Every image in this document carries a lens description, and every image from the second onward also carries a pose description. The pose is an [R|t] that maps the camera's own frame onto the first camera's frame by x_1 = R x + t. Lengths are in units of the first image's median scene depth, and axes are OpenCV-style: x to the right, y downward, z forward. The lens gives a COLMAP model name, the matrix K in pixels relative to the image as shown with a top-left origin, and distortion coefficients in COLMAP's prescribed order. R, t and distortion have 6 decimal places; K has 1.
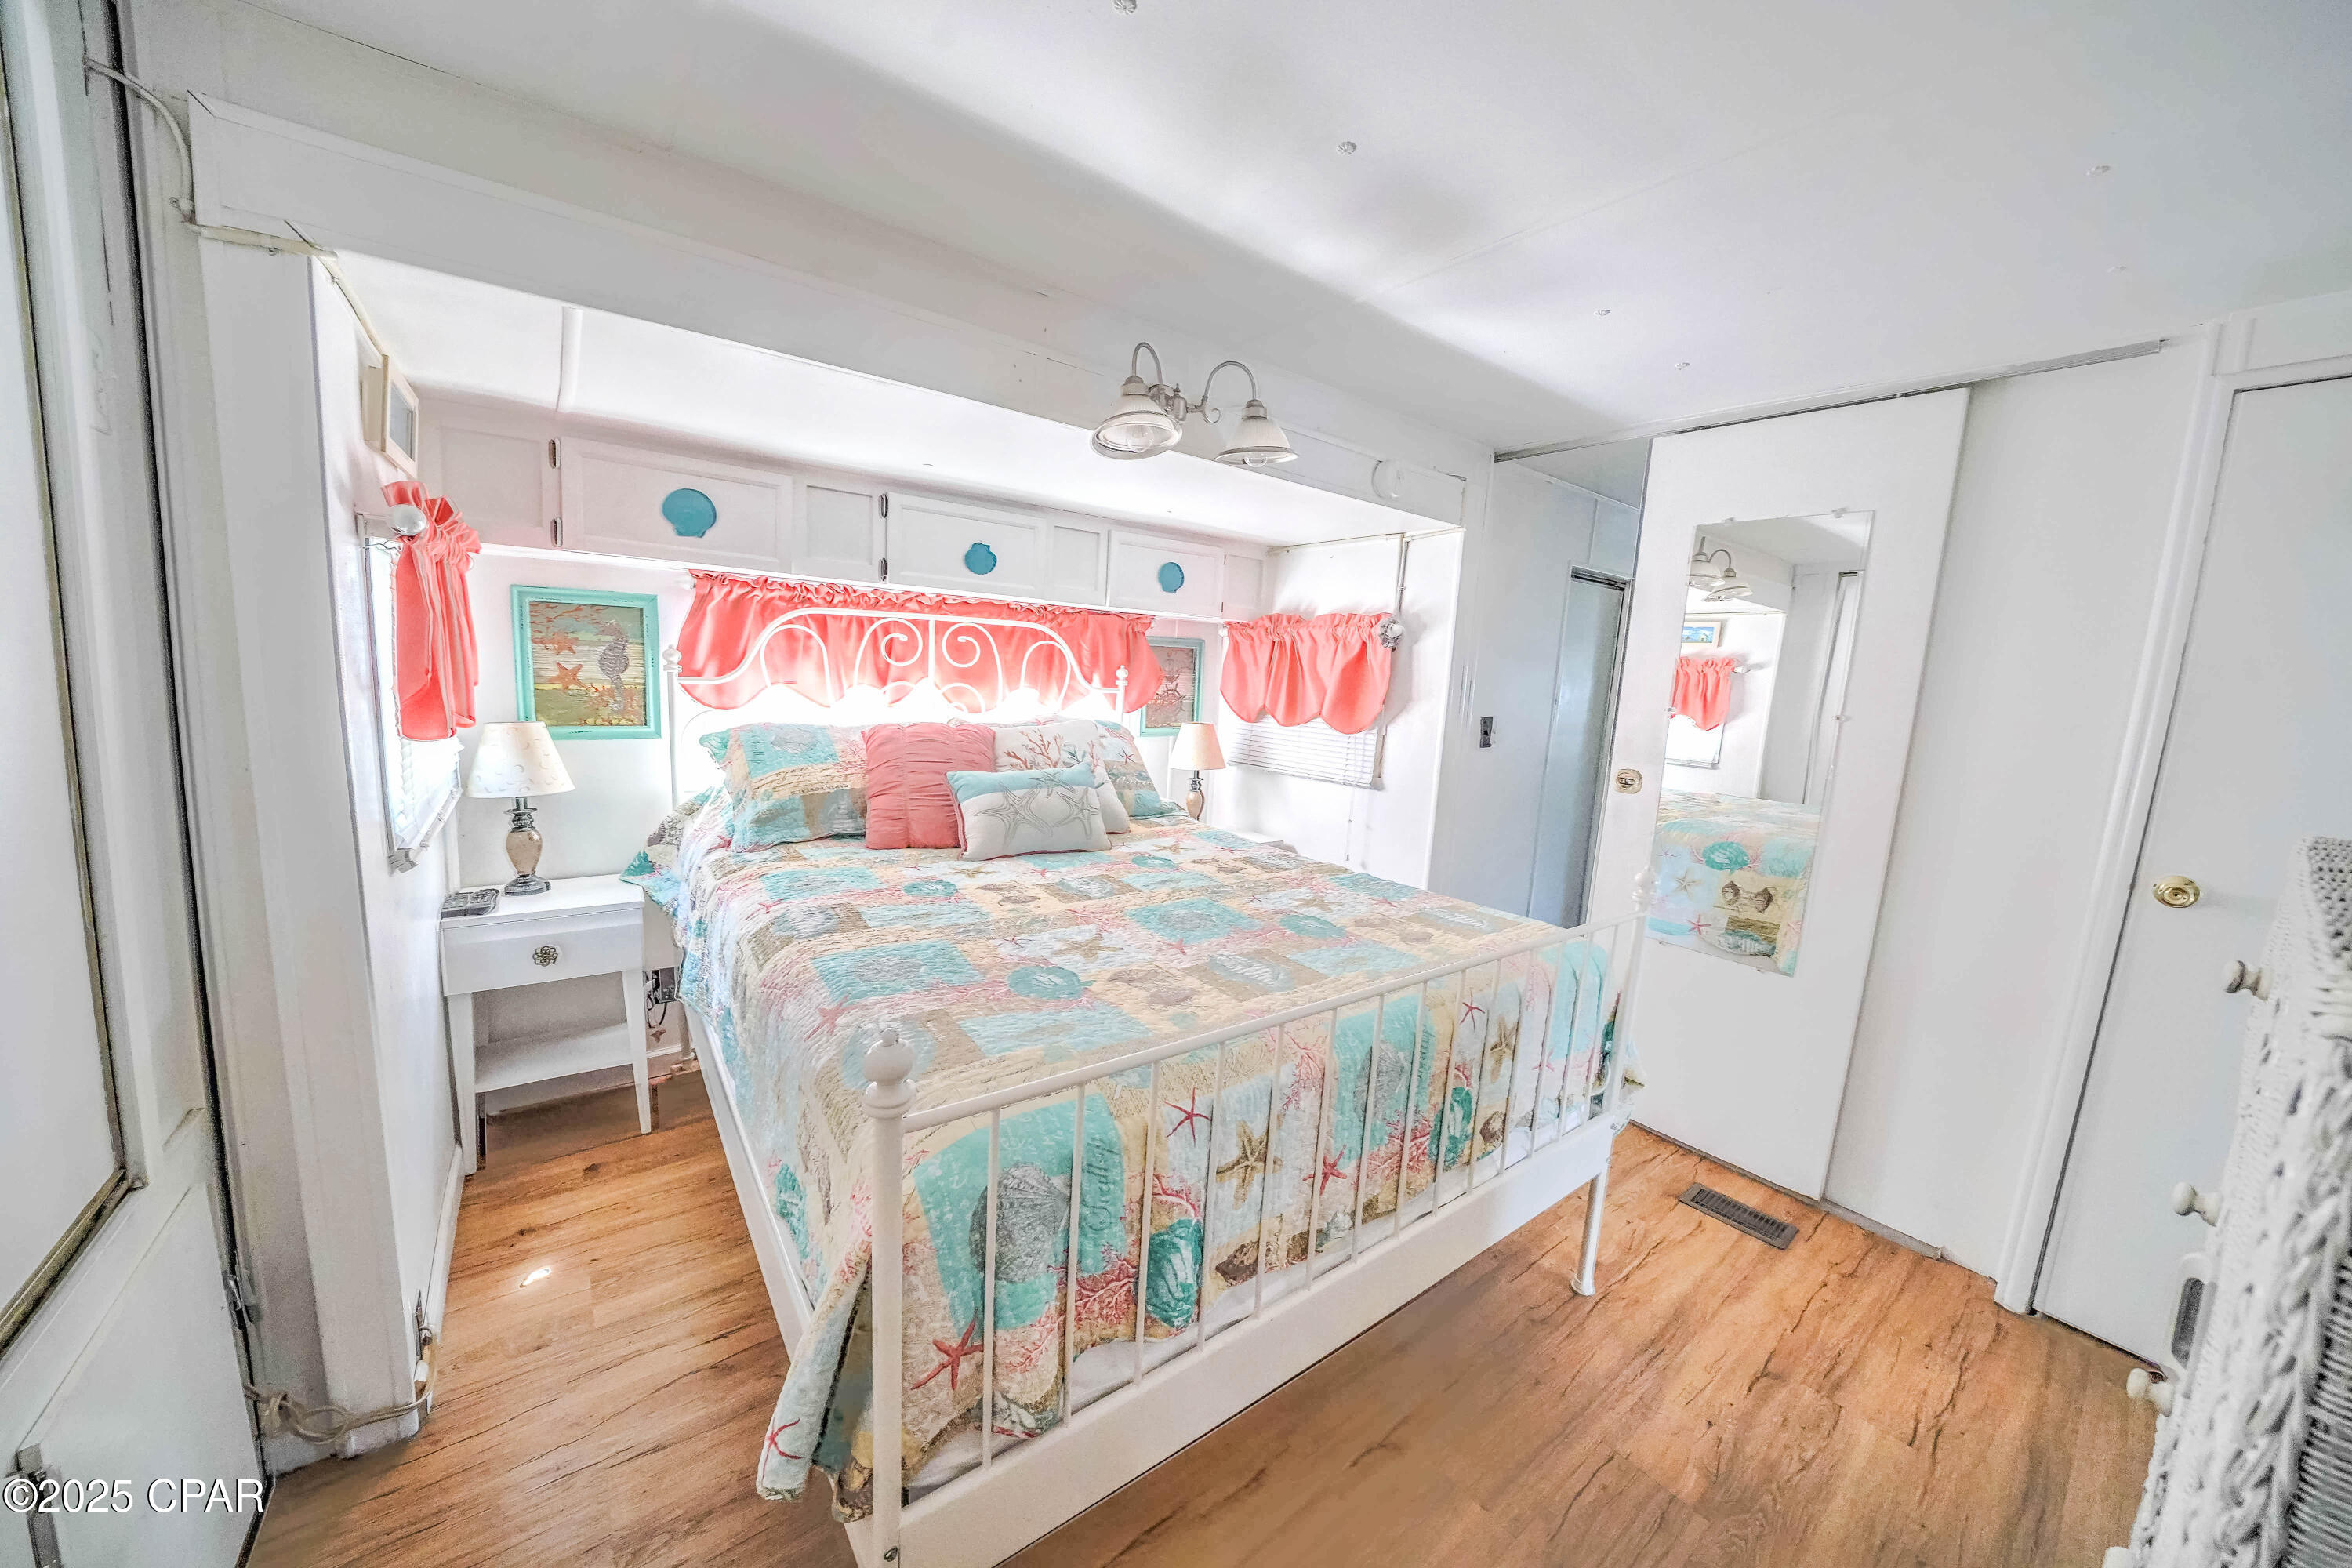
lens RADIAL K [[821.6, 0, 1163.5], [0, 821.6, 781.8], [0, 0, 1]] dist [-0.024989, 0.002364]
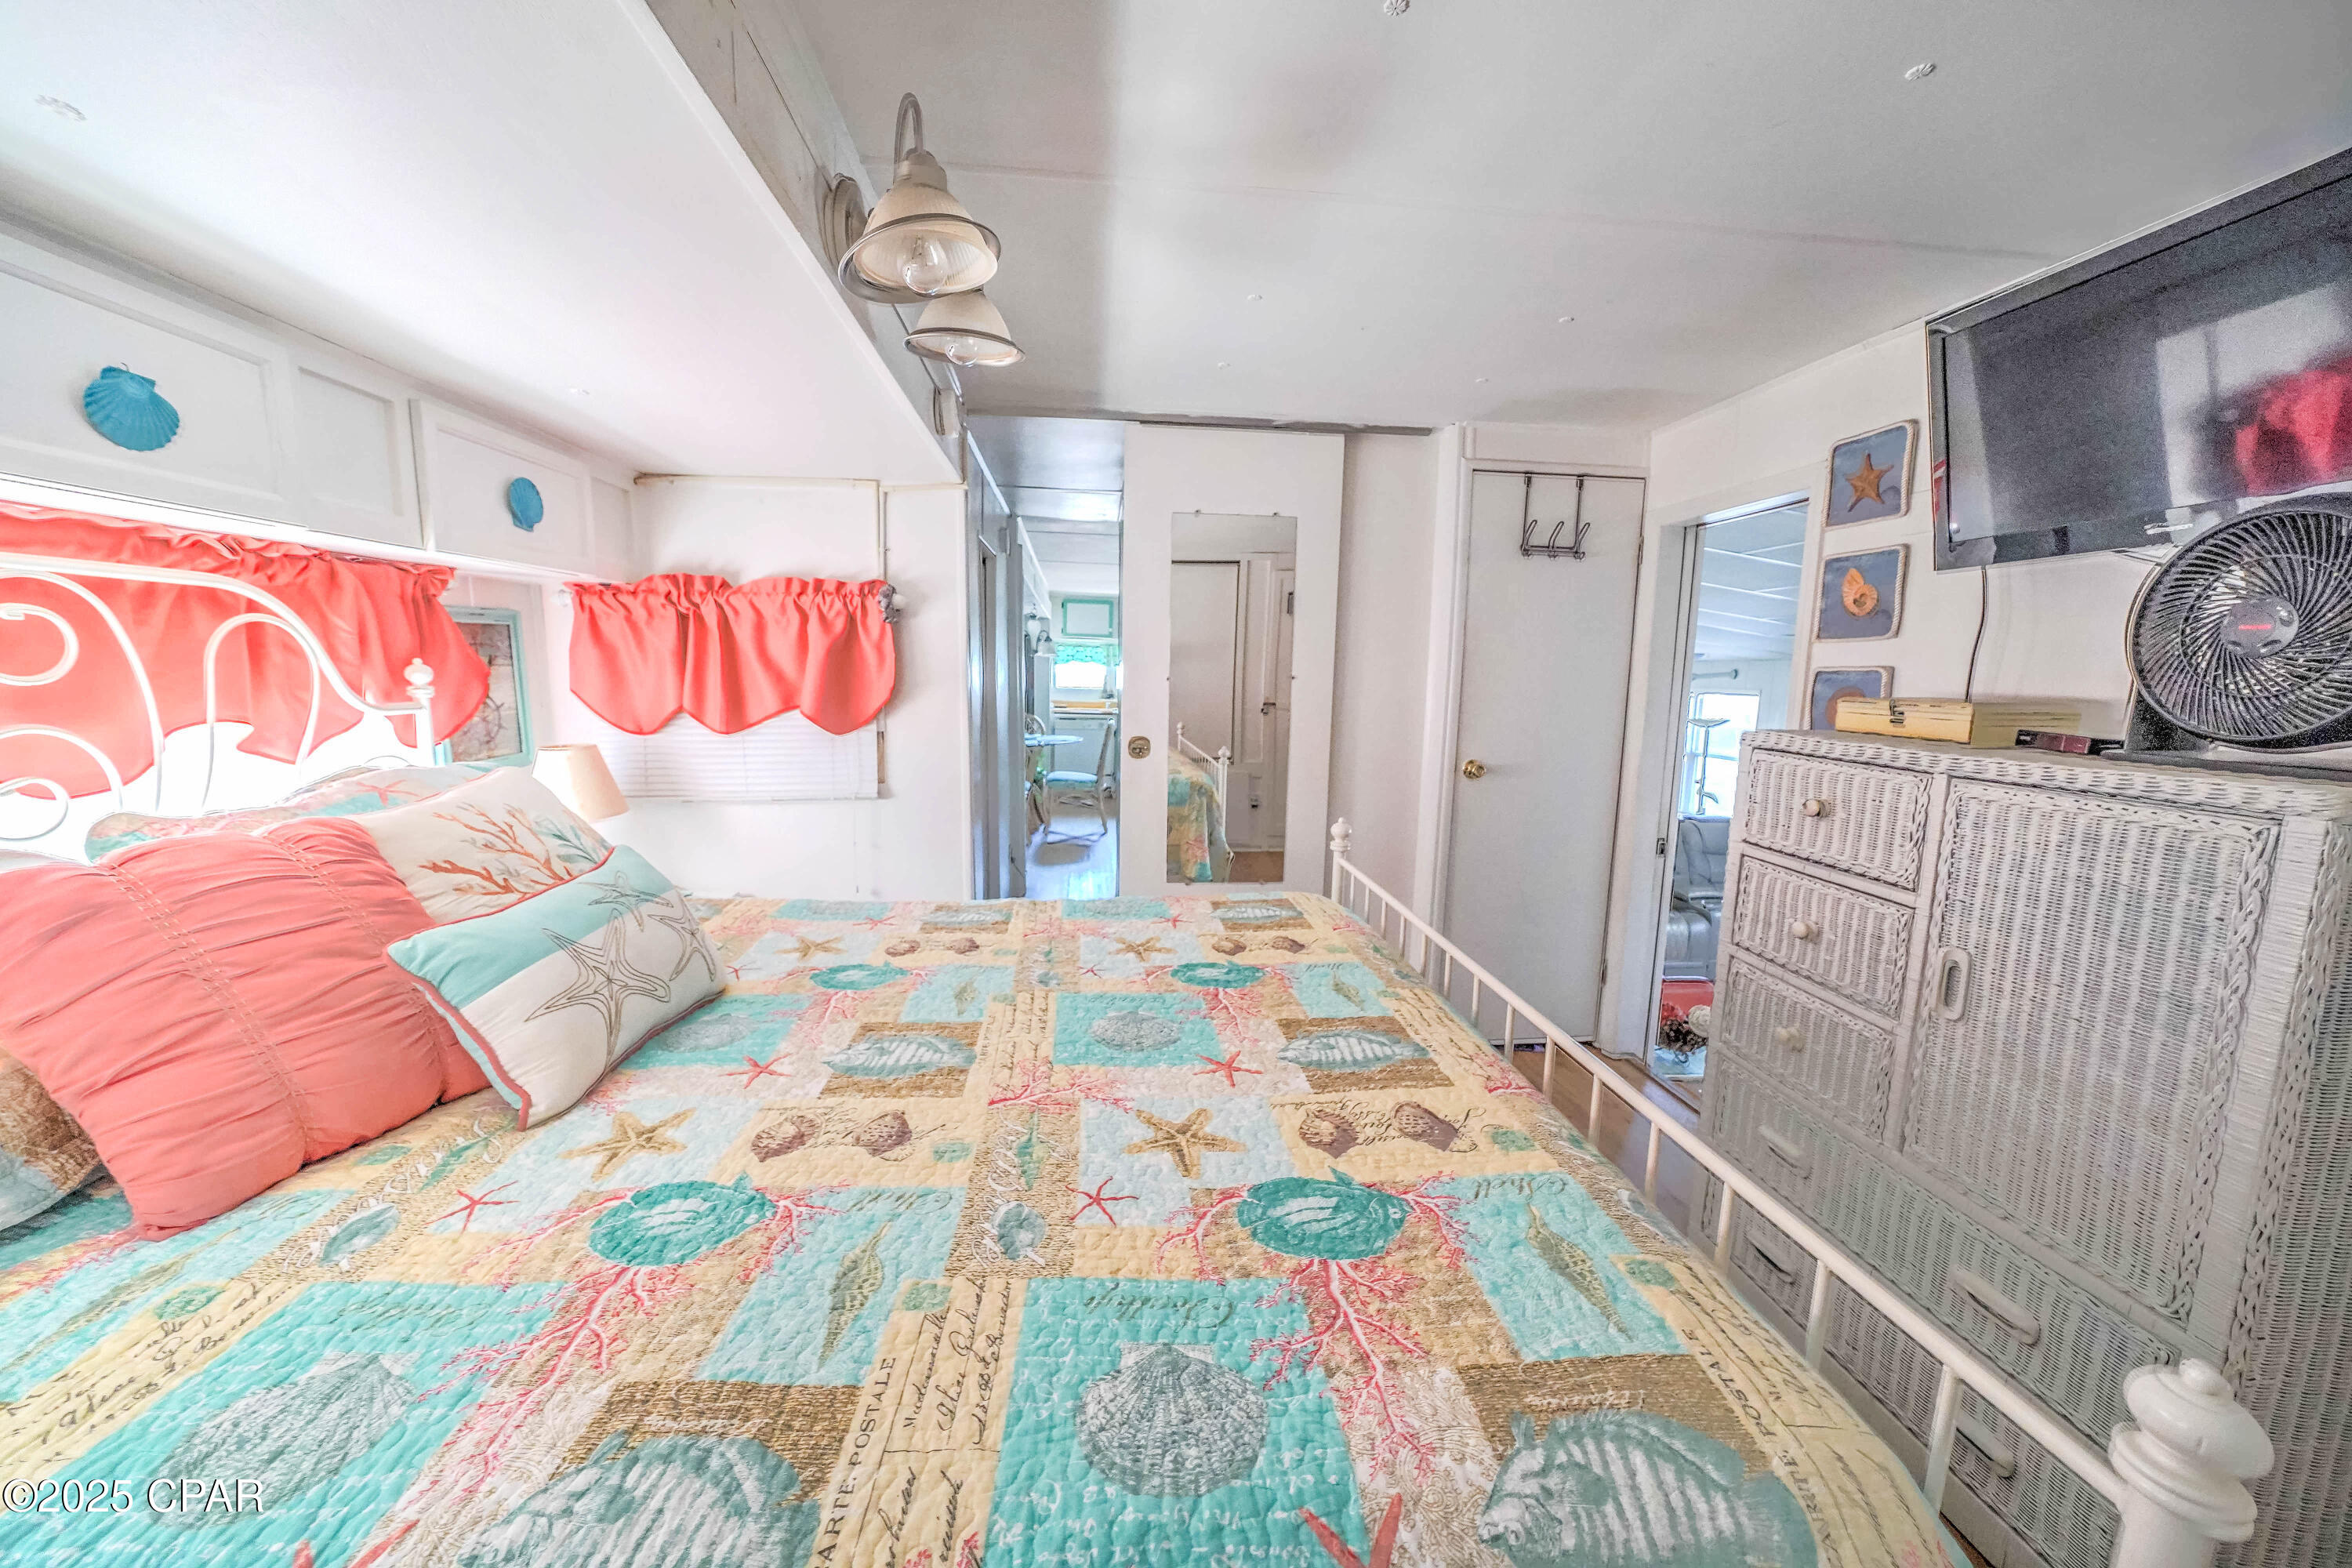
lens RADIAL K [[821.6, 0, 1165.9], [0, 821.6, 785.0], [0, 0, 1]] dist [-0.024989, 0.002364]
pose [[0.518360, -0.169502, 0.838196, -0.355749], [0.131586, 0.984296, 0.117671, -0.080710], [-0.844978, 0.049299, 0.532524, 0.424957]]
